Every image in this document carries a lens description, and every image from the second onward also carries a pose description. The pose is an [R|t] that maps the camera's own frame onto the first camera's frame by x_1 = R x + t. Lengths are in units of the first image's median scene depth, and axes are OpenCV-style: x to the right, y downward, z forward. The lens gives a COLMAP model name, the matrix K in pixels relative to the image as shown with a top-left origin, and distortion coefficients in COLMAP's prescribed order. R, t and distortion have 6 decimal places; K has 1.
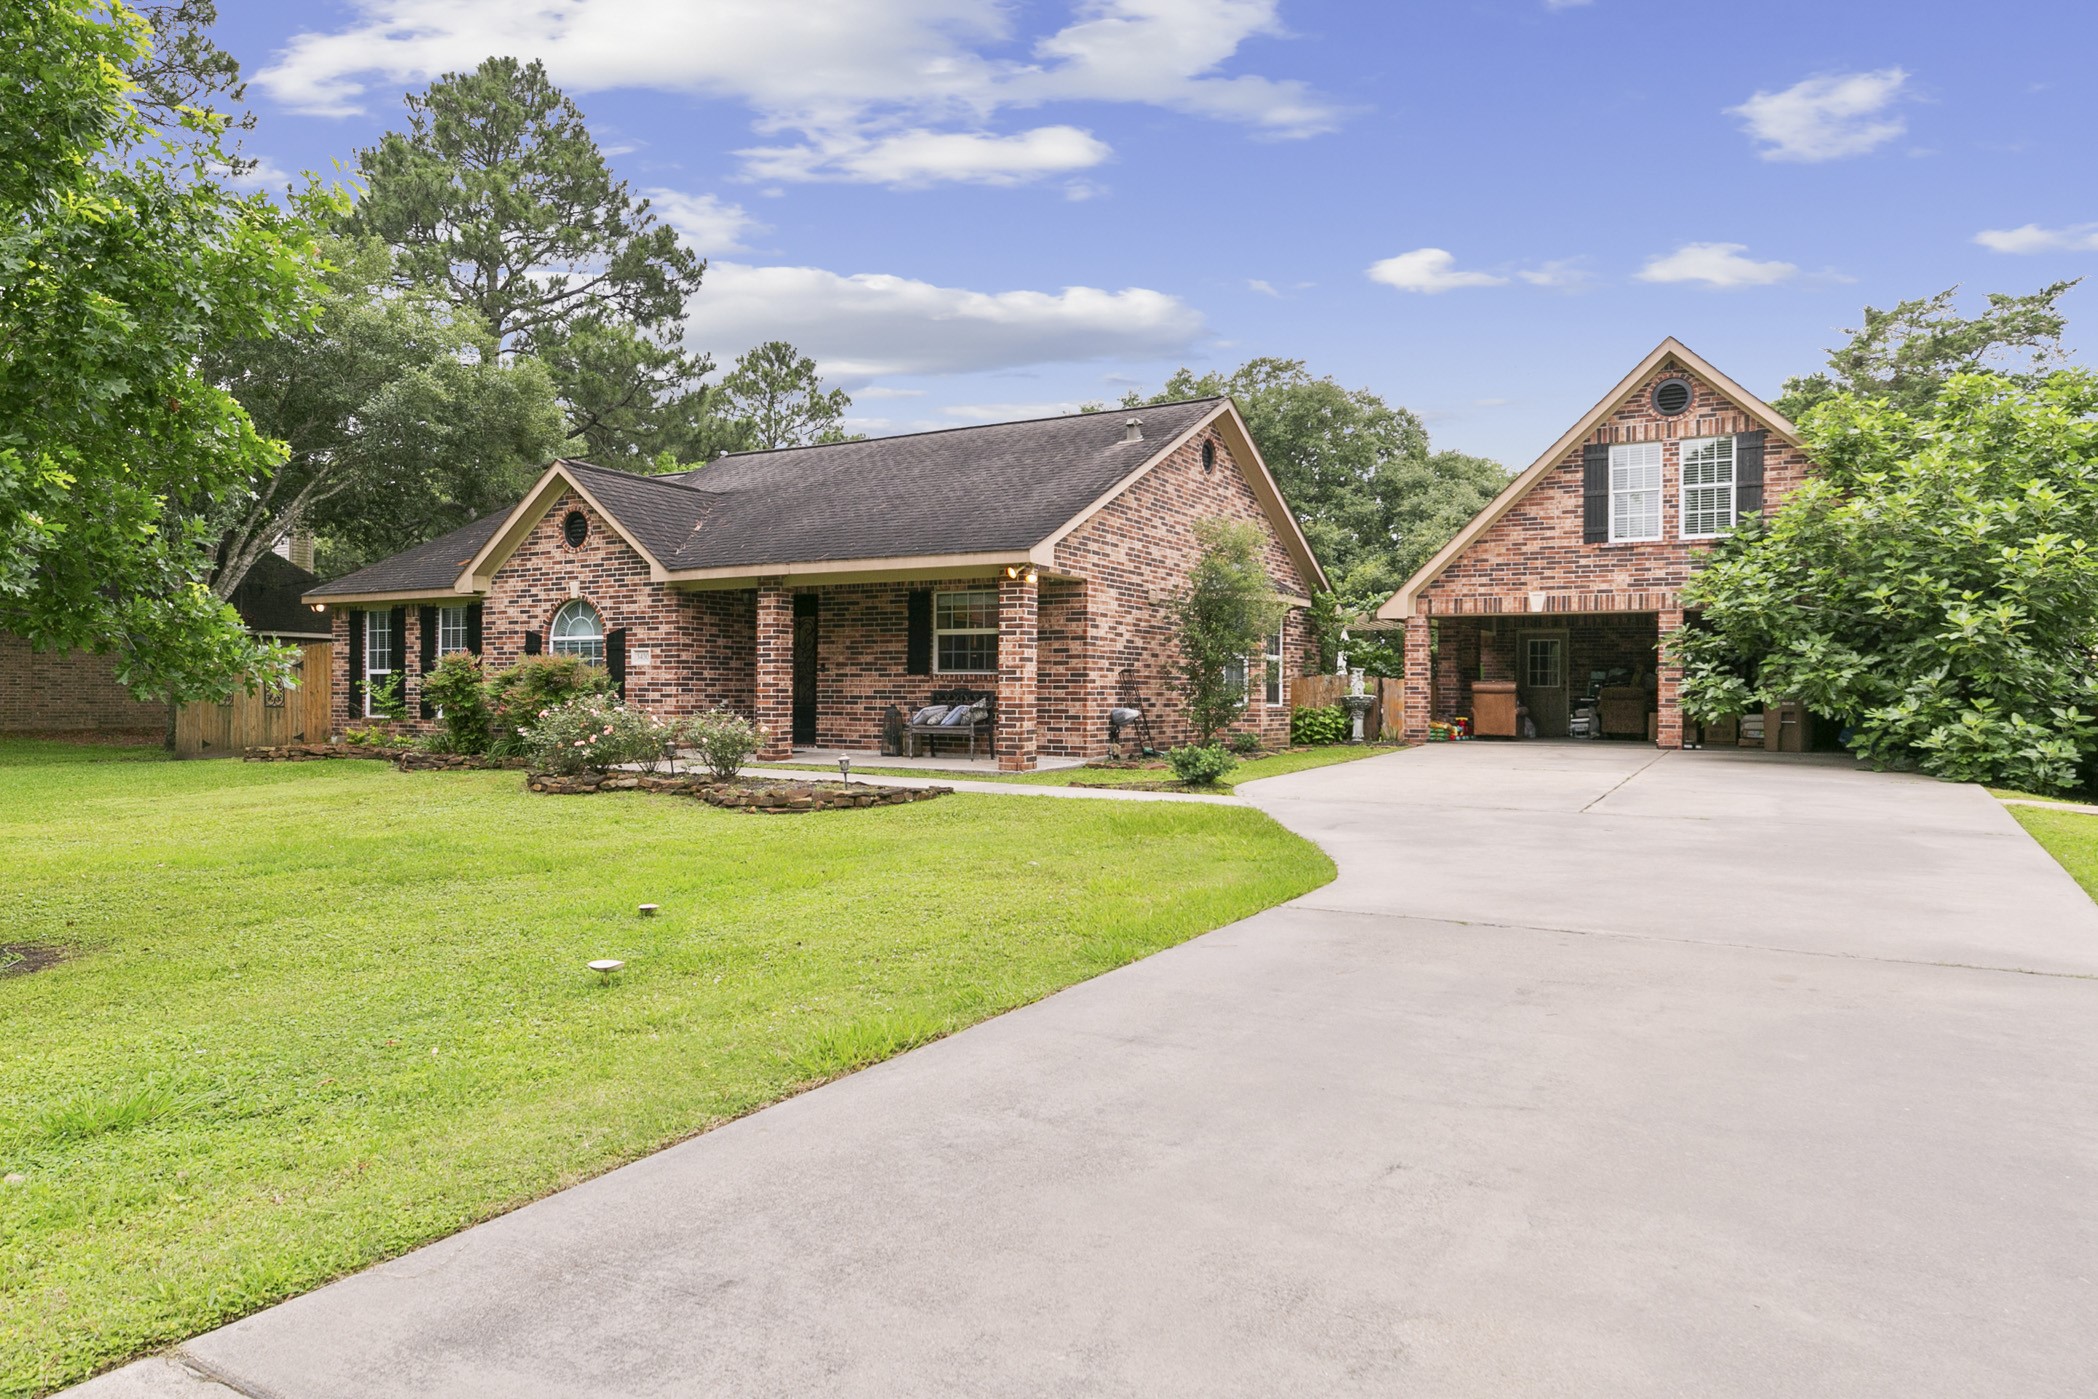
lens RADIAL K [[1271.3, 0, 1049.2], [0, 1271.3, 699.1], [0, 0, 1]] dist [0.000271, 0.000005]
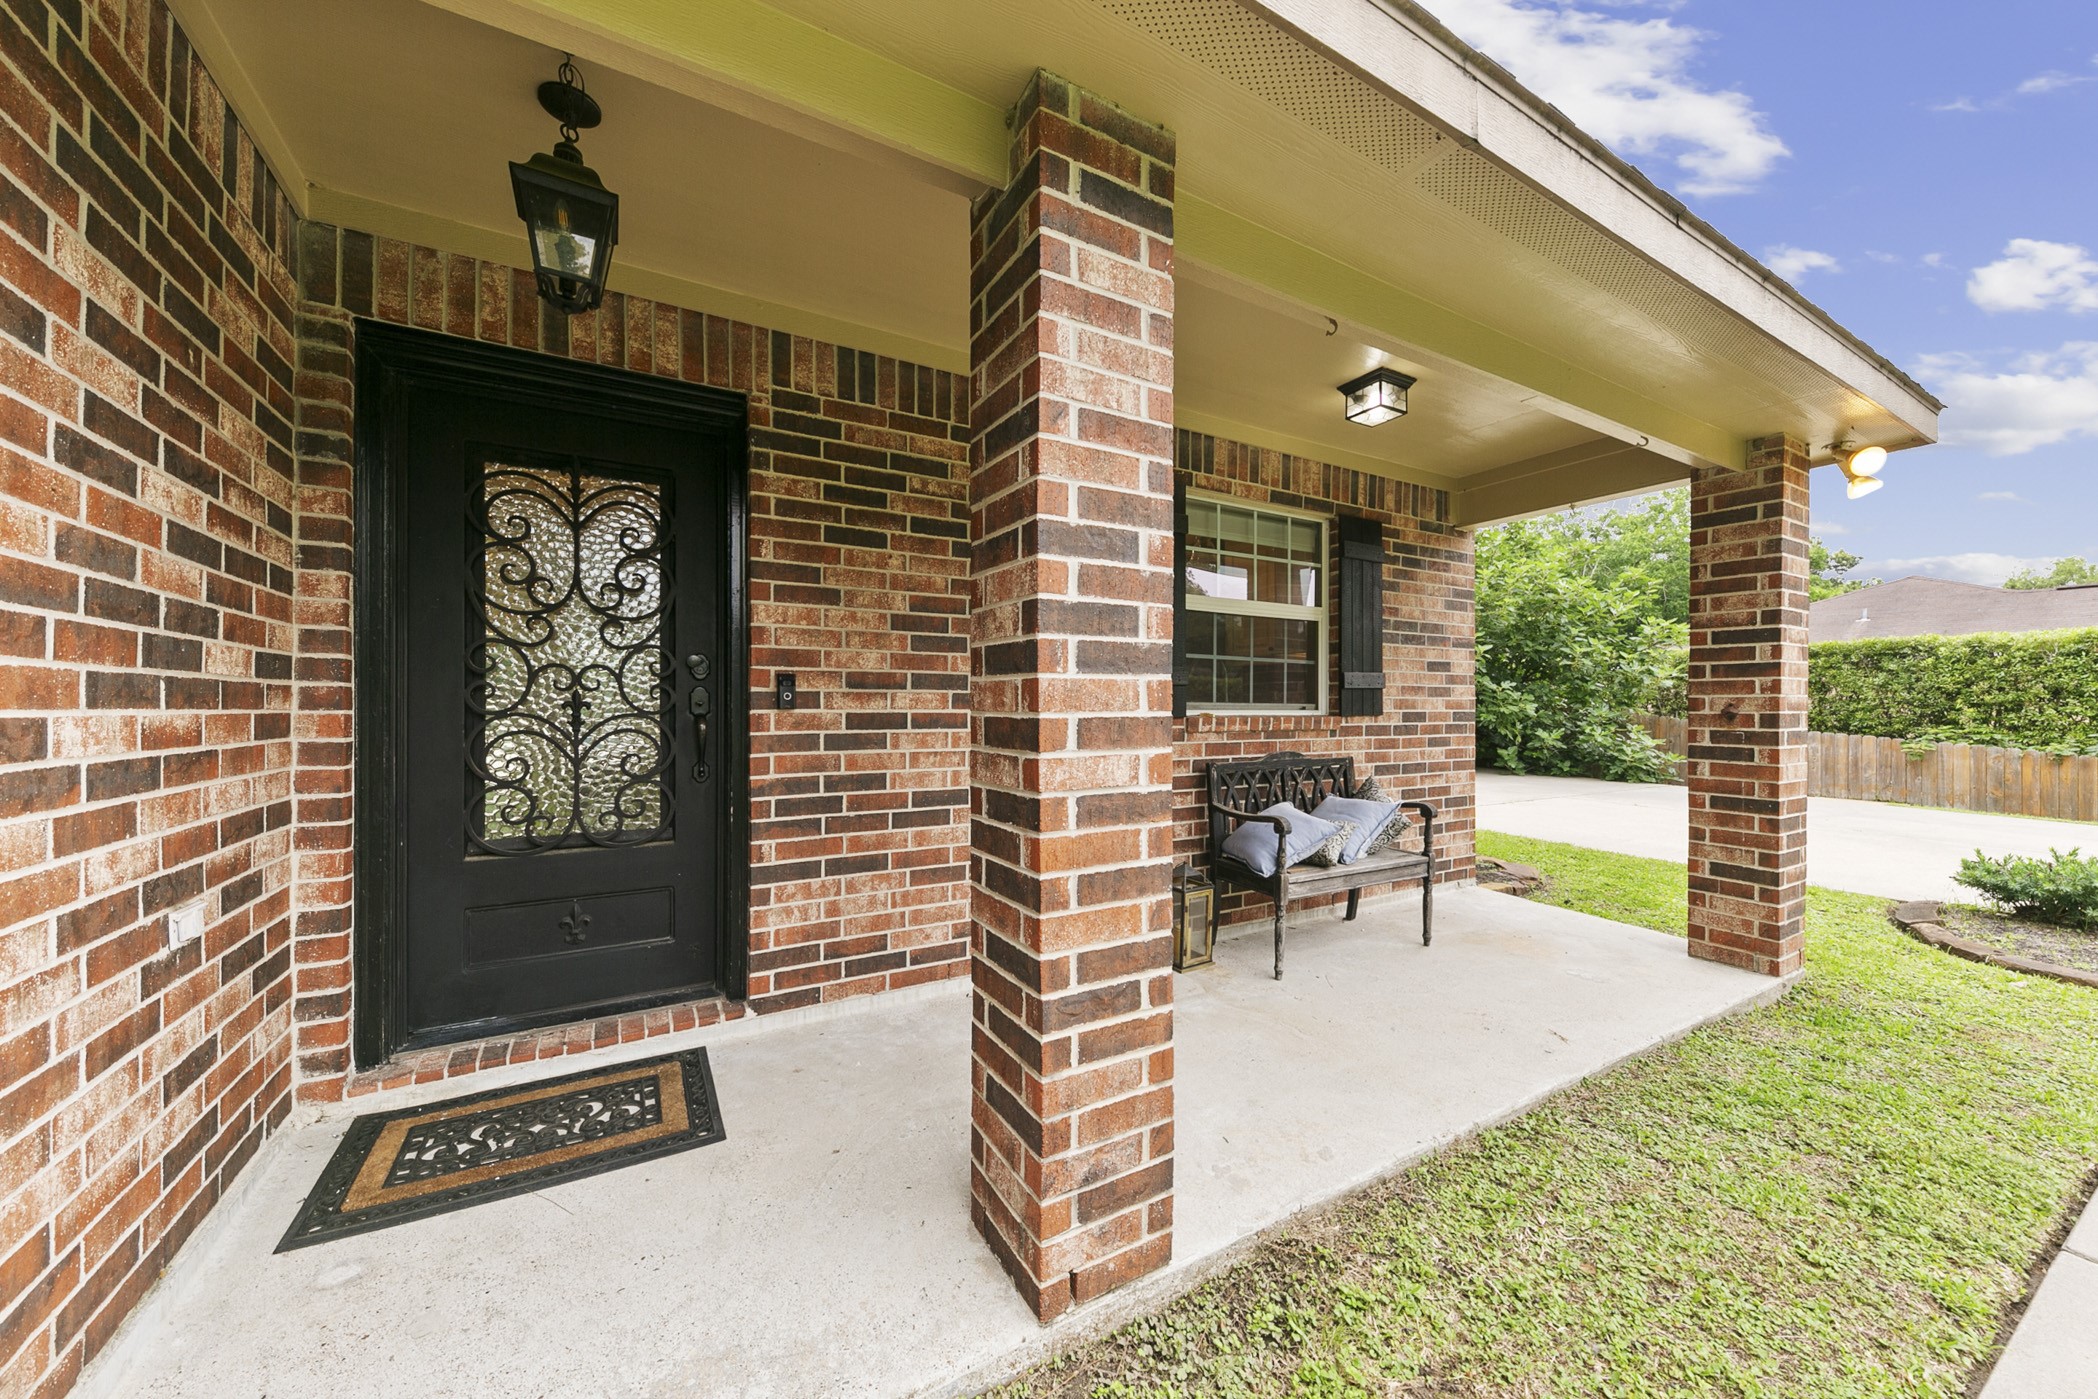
lens RADIAL K [[744.2, 0, 1056.0], [0, 744.2, 702.9], [0, 0, 1]] dist [0.015392, -0.003792]
pose [[0.514430, -0.003934, 0.857524, -0.280825], [0.002621, 0.999992, 0.003015, -0.023148], [-0.857529, 0.000697, 0.514436, 0.888091]]
